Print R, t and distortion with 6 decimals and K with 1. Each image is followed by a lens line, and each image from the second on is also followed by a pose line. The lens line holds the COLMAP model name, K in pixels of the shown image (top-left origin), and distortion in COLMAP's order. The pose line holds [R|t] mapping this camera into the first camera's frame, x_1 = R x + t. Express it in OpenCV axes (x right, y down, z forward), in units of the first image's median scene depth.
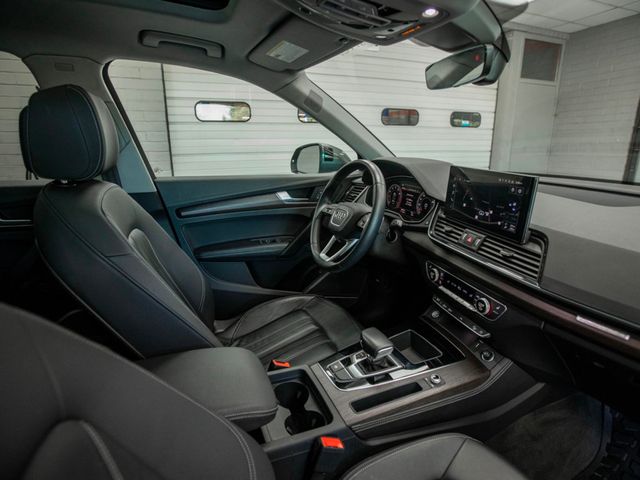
lens RADIAL K [[334.4, 0, 305.8], [0, 334.4, 237.6], [0, 0, 1]] dist [-0.037680, 0.004787]
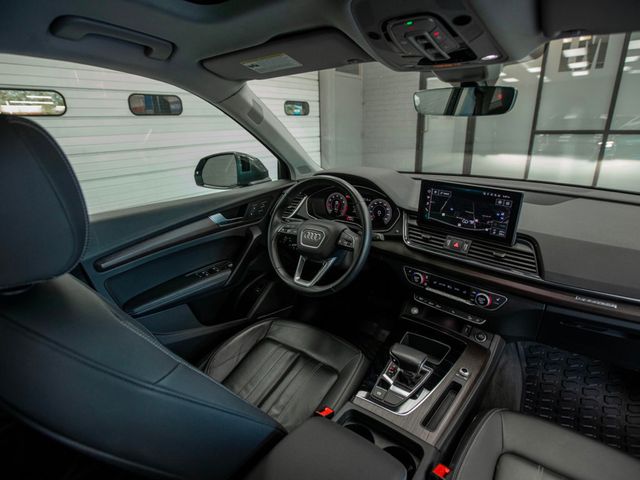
lens RADIAL K [[334.4, 0, 299.6], [0, 334.4, 243.1], [0, 0, 1]] dist [-0.037680, 0.004787]
pose [[0.870549, -0.183601, 0.456547, -0.392141], [0.156341, 0.982912, 0.097168, -0.153553], [-0.466586, -0.013213, 0.884377, 0.182195]]
